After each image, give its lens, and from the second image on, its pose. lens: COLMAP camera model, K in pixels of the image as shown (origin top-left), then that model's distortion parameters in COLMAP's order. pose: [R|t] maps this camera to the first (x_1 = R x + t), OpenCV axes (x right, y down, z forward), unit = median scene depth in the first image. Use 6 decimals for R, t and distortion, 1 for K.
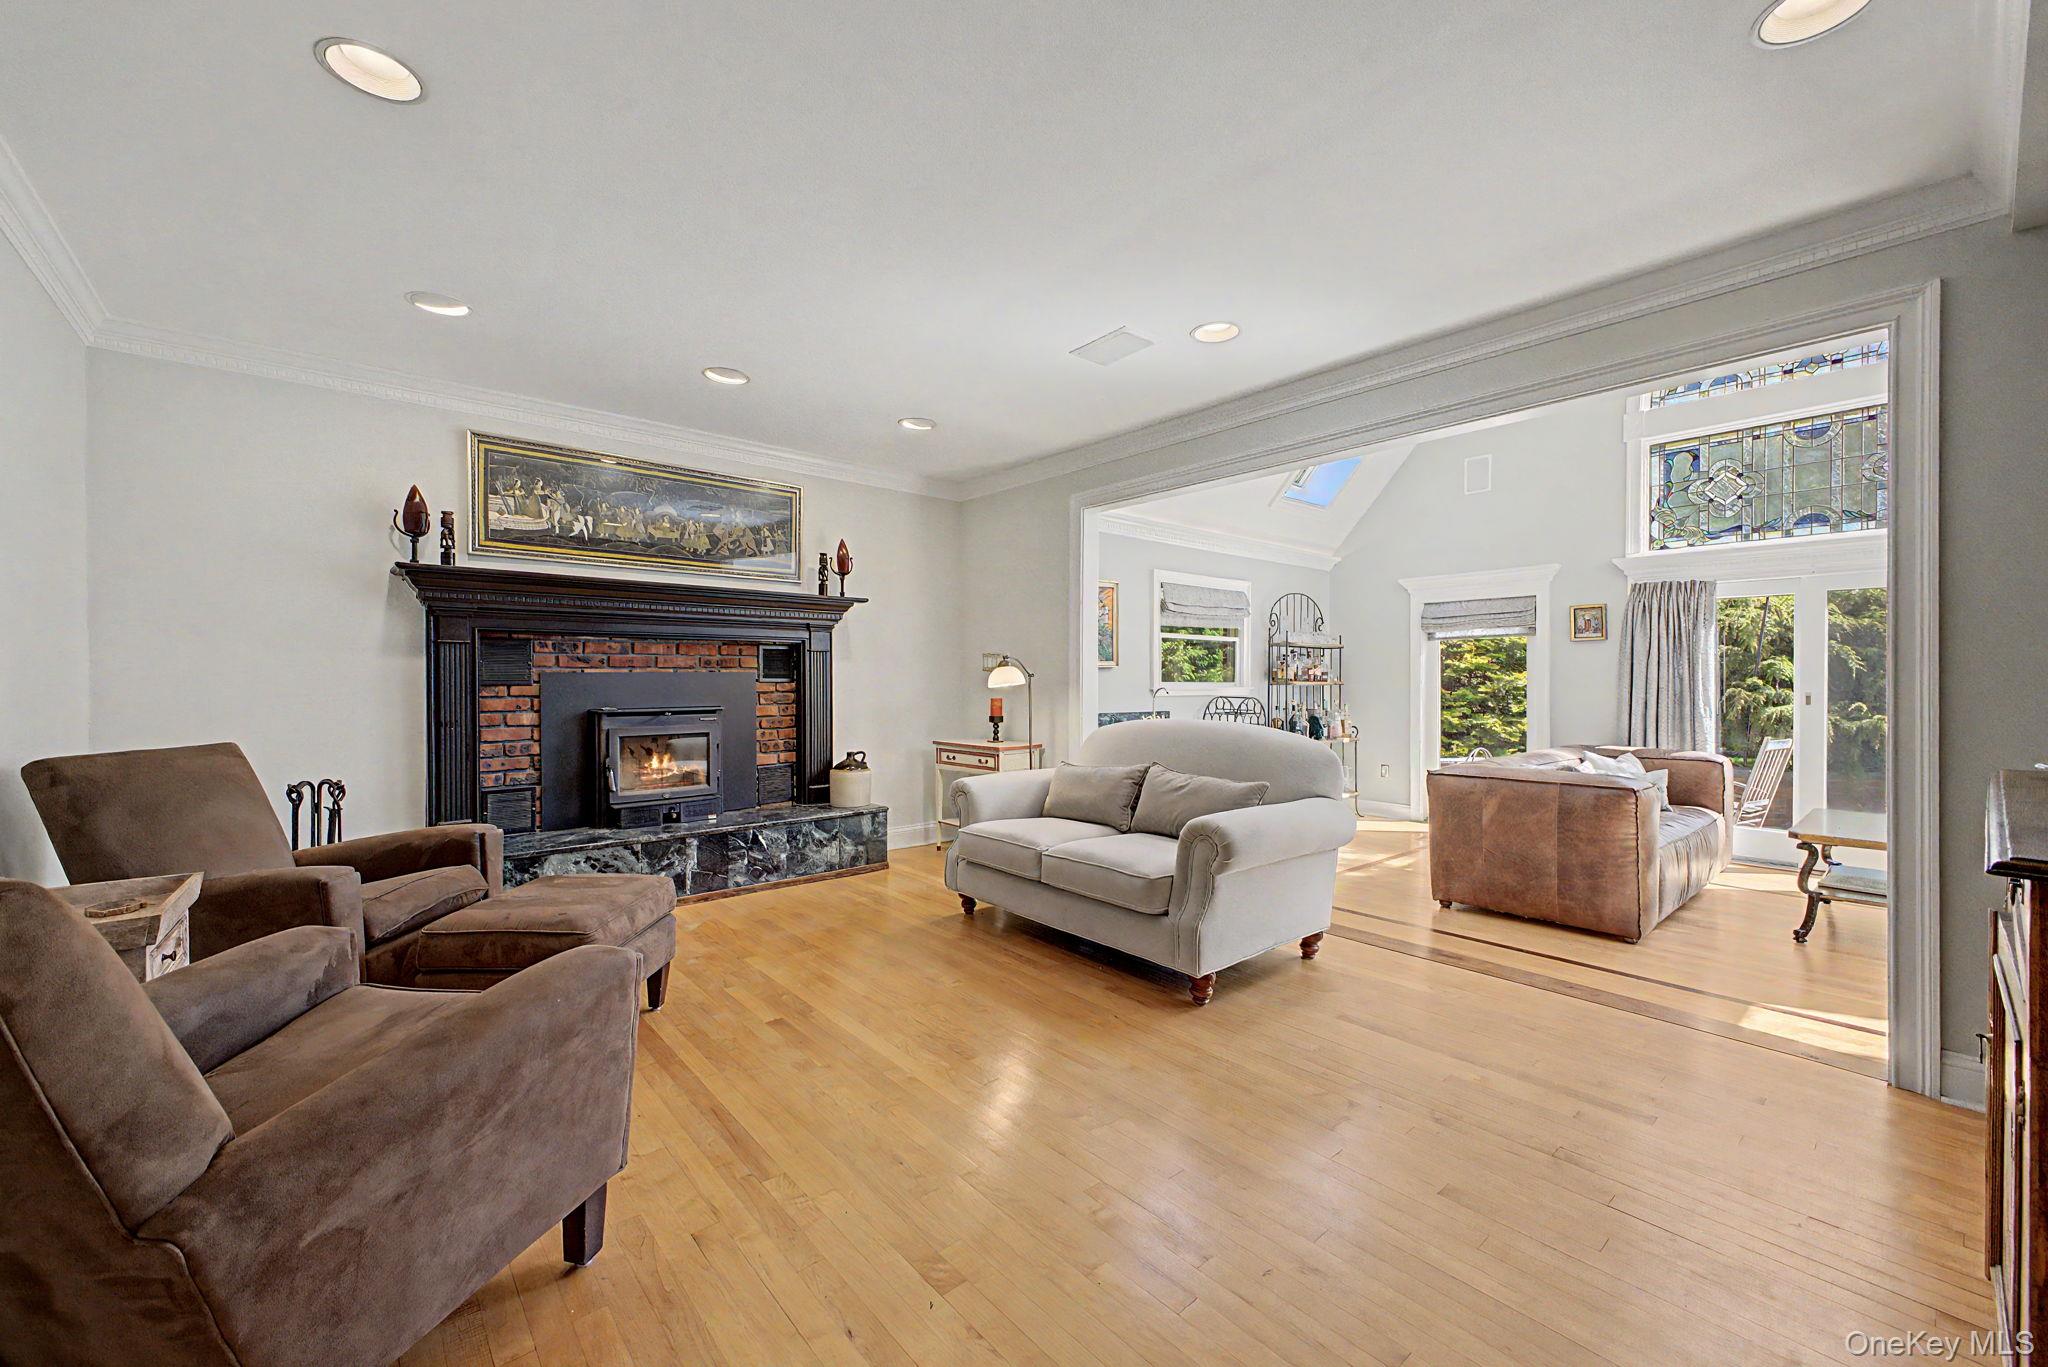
lens RADIAL K [[816.4, 0, 1020.6], [0, 816.4, 679.0], [0, 0, 1]] dist [0.014038, -0.000172]
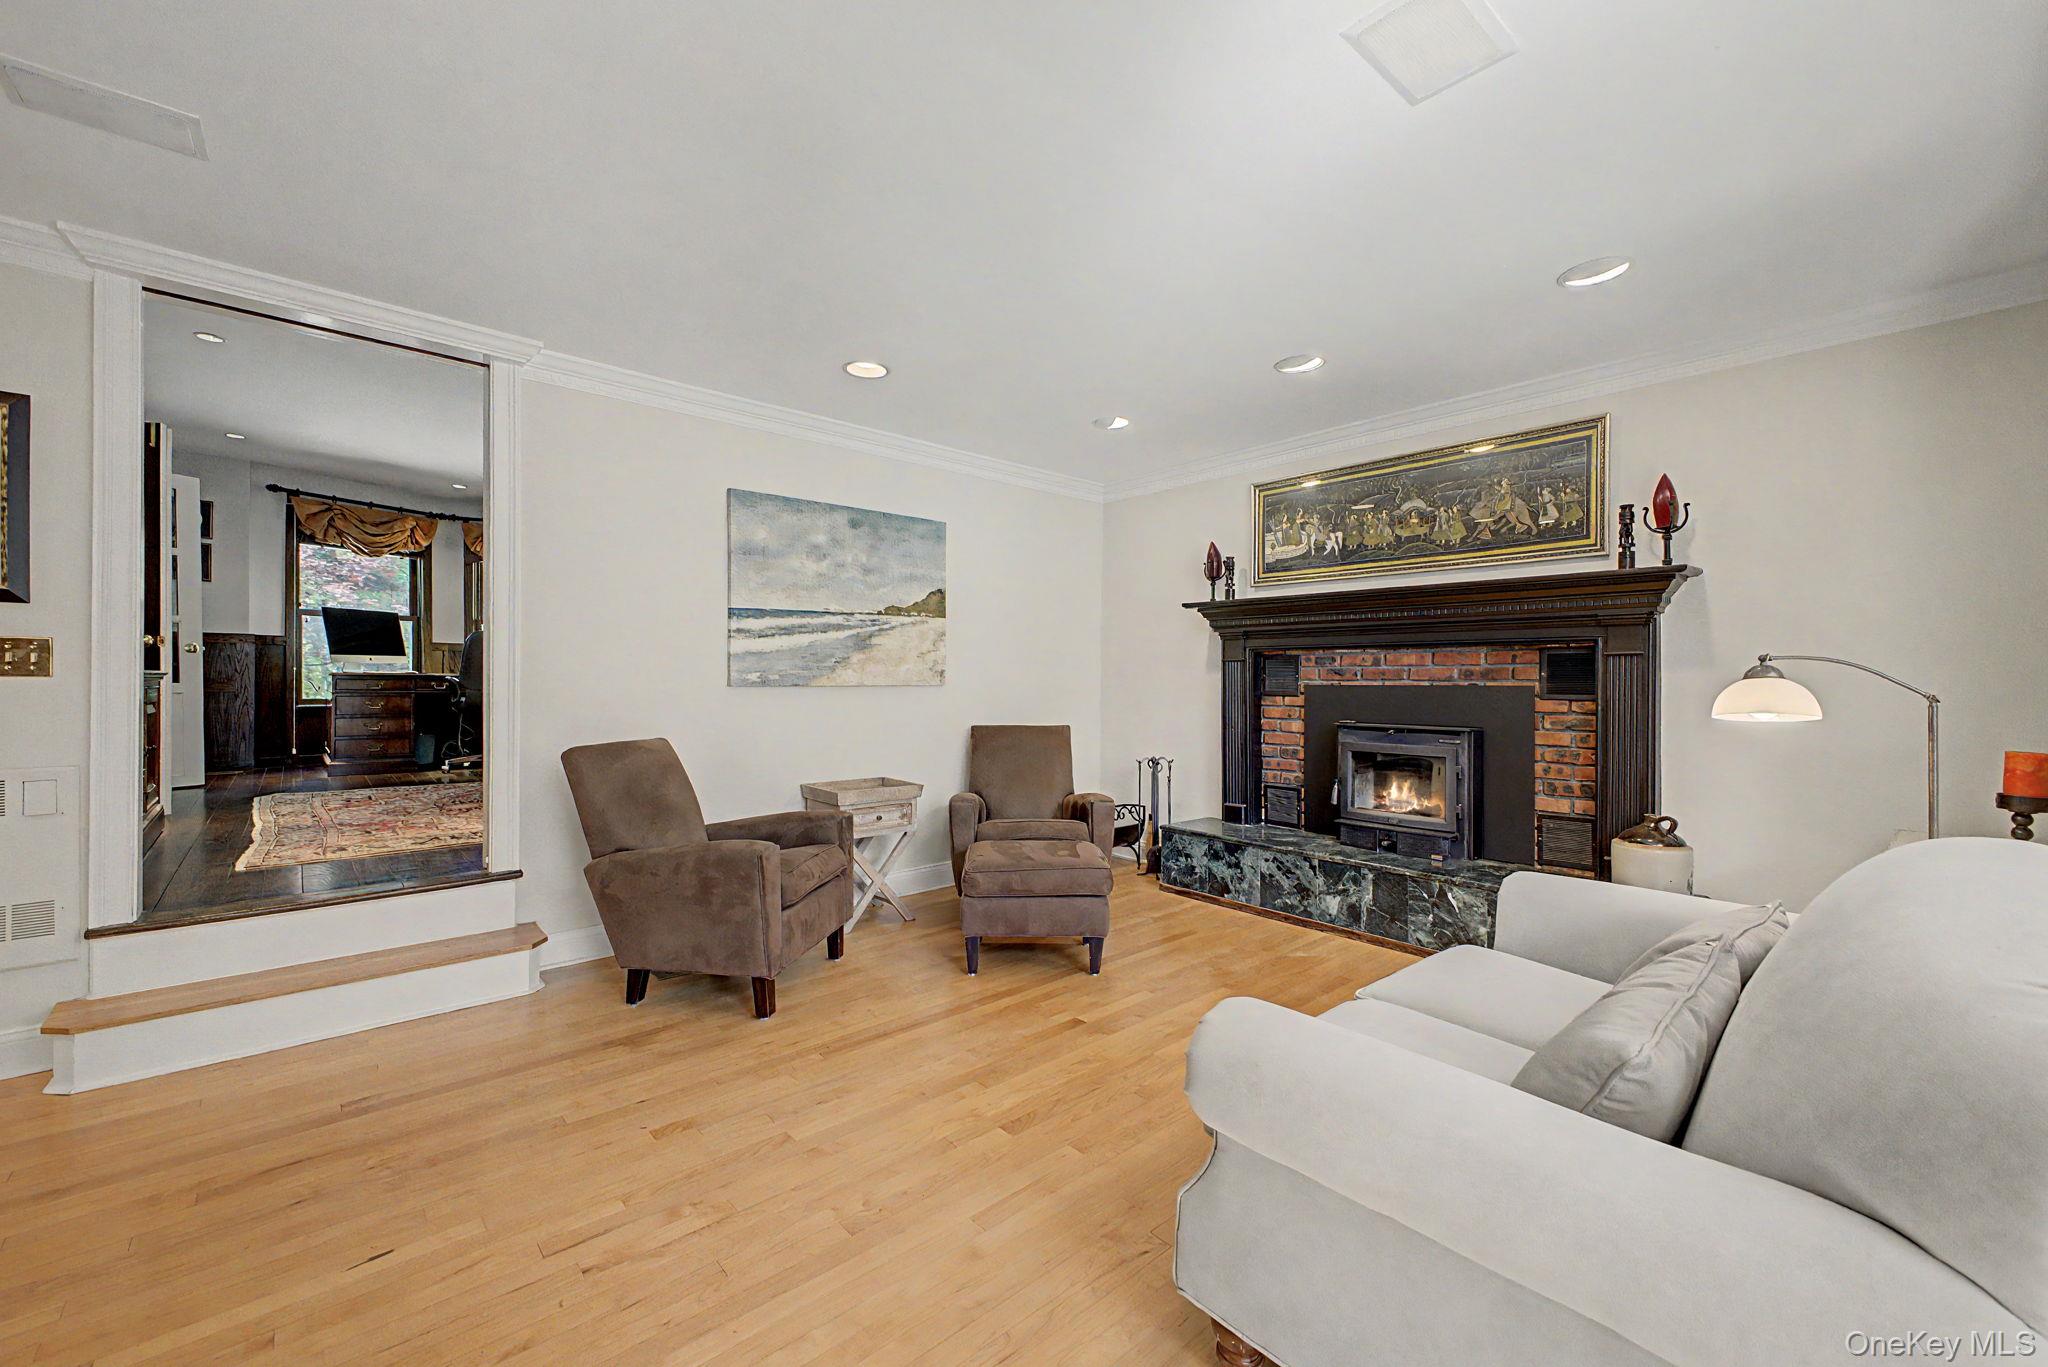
lens RADIAL K [[816.4, 0, 1020.6], [0, 816.4, 679.0], [0, 0, 1]] dist [0.014038, -0.000172]
pose [[0.008801, 0.000445, -0.999961, 0.460267], [-0.007524, 0.999972, 0.000379, -0.012150], [0.999933, 0.007520, 0.008804, 0.562317]]
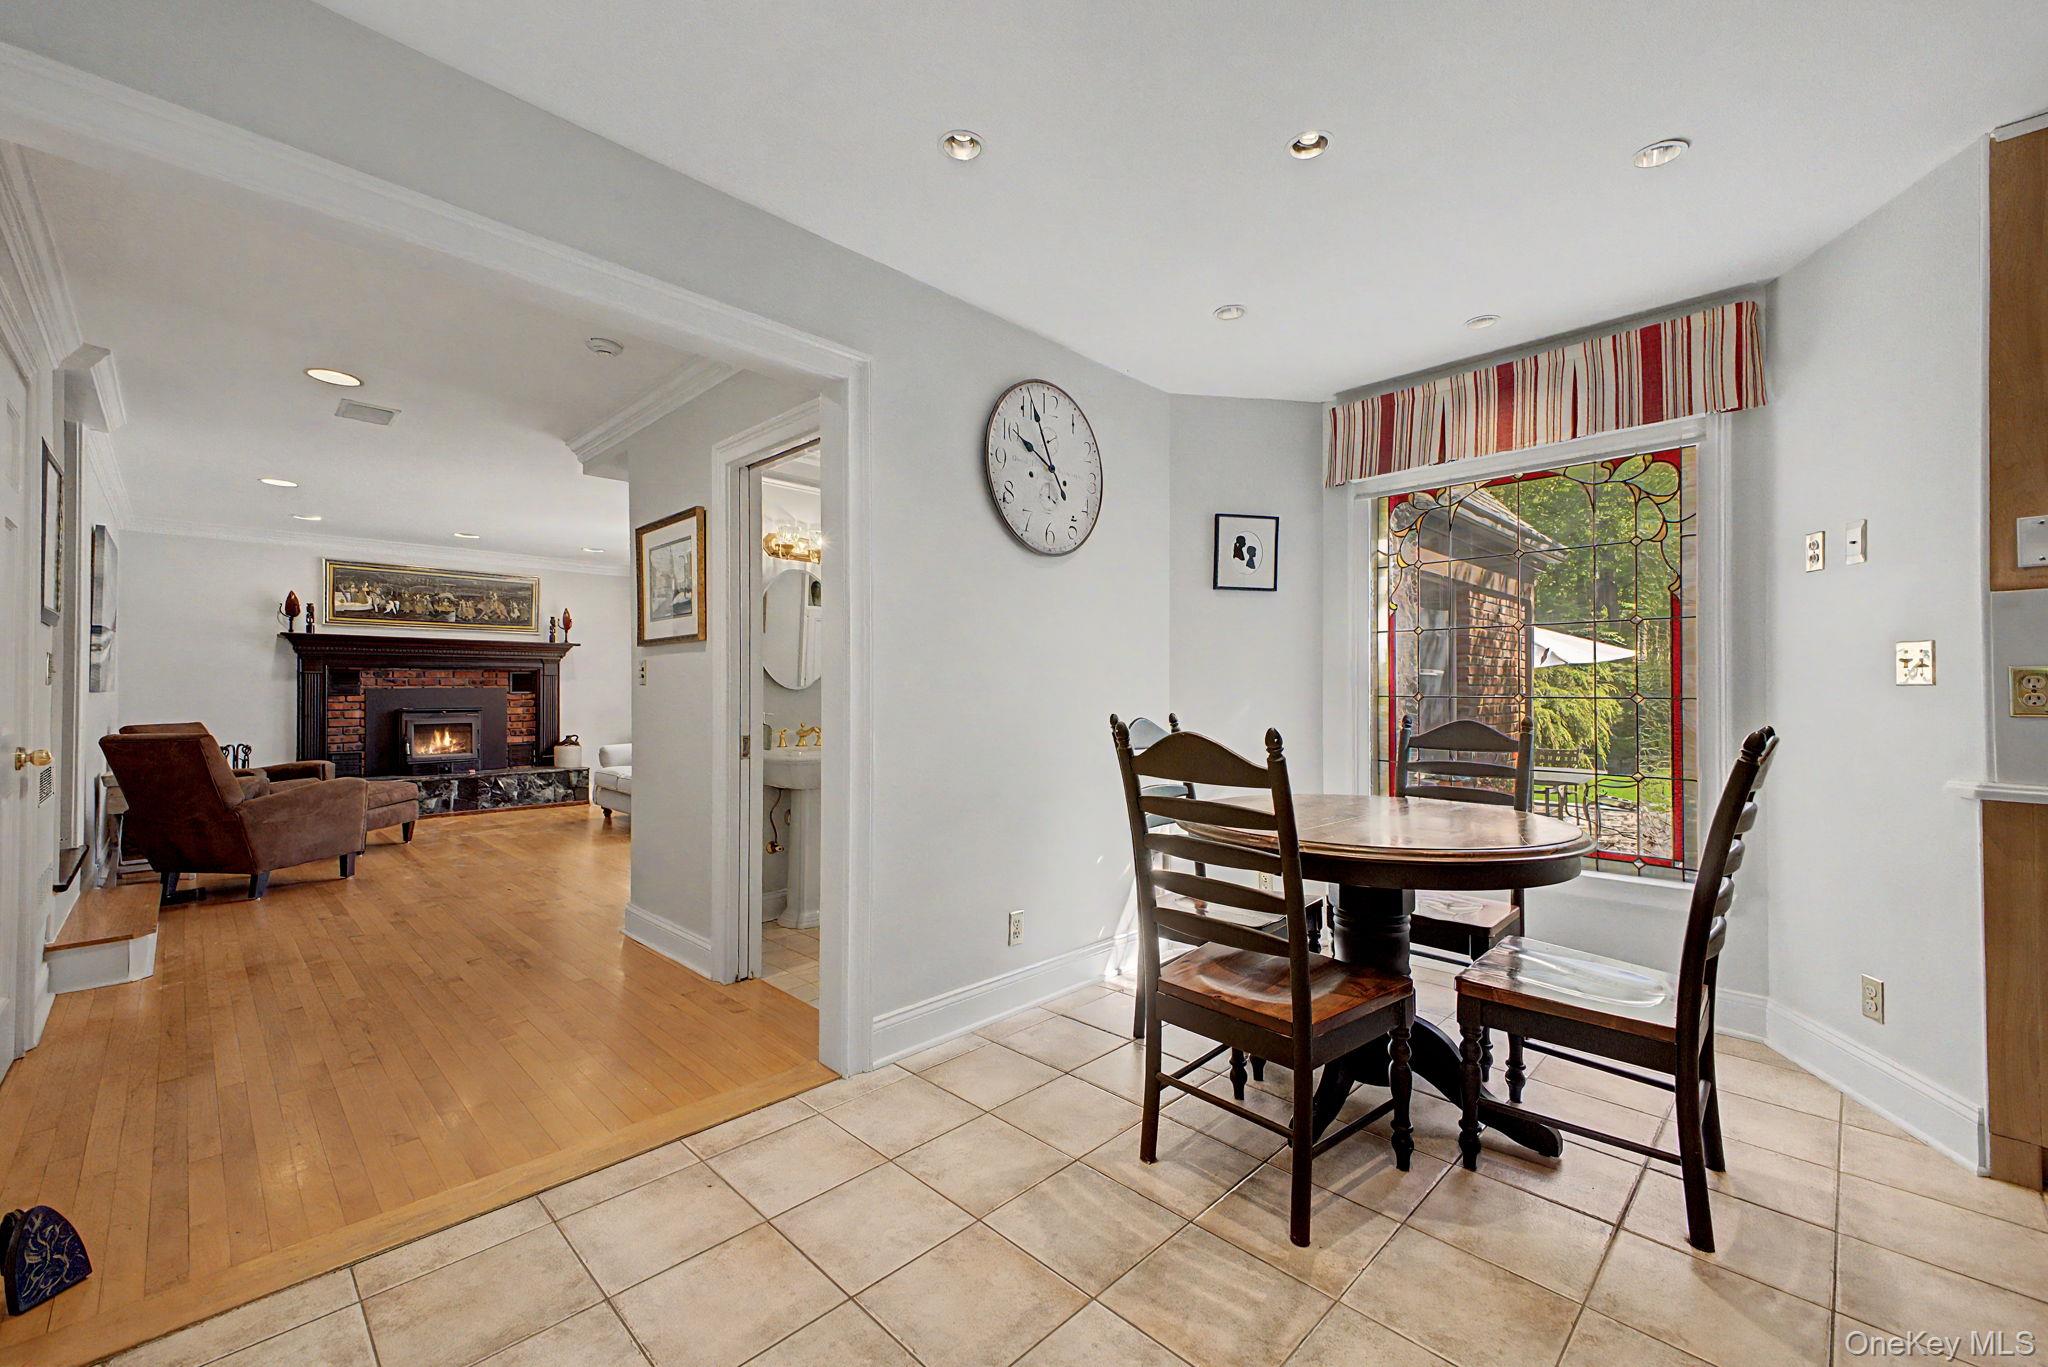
lens RADIAL K [[835.5, 0, 1023.8], [0, 835.5, 680.1], [0, 0, 1]] dist [0.013191, 0.000071]
pose [[0.996667, 0.000986, 0.081578, 0.645918], [0.000170, 0.999900, -0.014155, 0.000011], [-0.081583, 0.014121, 0.996566, -0.881186]]
